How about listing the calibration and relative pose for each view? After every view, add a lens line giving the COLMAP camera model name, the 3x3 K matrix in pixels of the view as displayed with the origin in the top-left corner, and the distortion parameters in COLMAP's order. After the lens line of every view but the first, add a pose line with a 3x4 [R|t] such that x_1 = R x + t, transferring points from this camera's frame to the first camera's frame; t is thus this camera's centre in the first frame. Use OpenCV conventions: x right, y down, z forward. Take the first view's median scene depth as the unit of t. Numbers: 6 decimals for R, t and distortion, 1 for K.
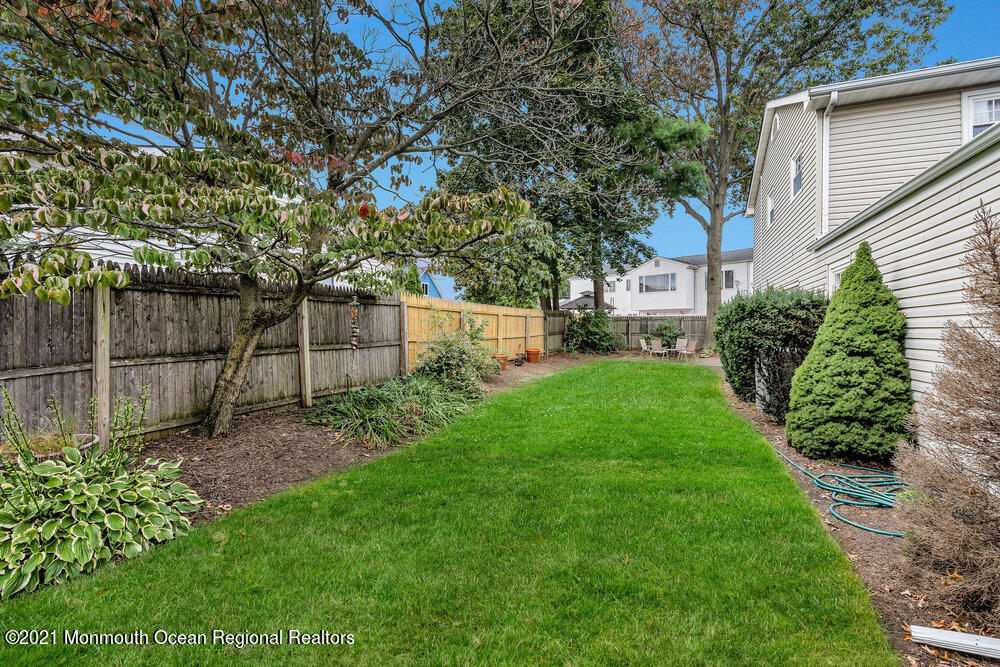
lens RADIAL K [[454.7, 0, 501.9], [0, 454.7, 331.6], [0, 0, 1]] dist [-0.010675, 0.000530]
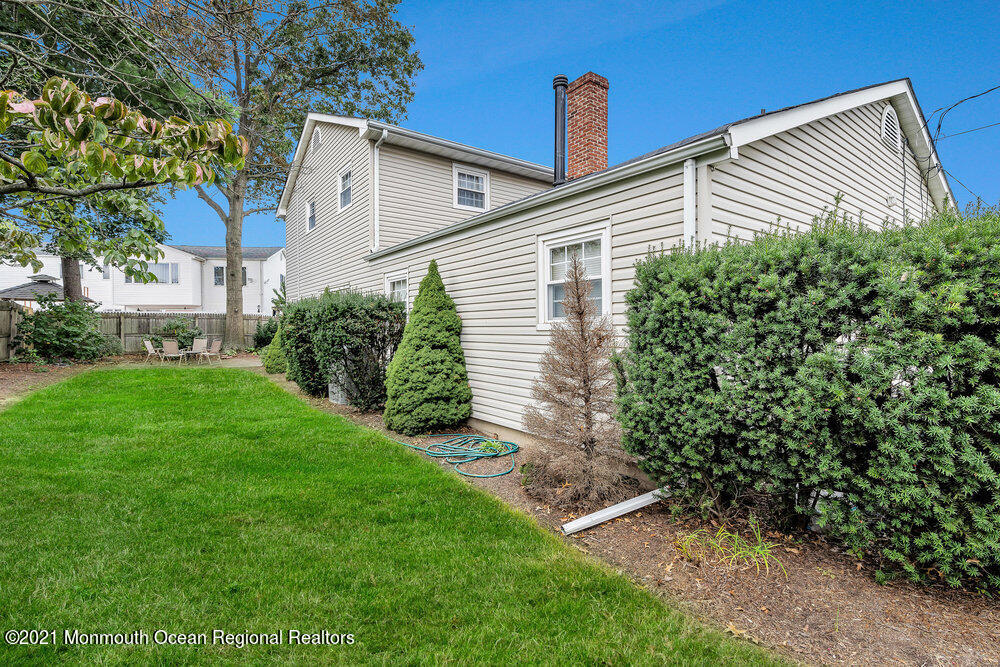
lens RADIAL K [[454.7, 0, 500.1], [0, 454.7, 333.0], [0, 0, 1]] dist [-0.010675, 0.000530]
pose [[0.523510, -0.012722, 0.851924, -0.203933], [0.008060, 0.999918, 0.009979, -0.001758], [-0.851981, 0.001642, 0.523570, 0.164451]]
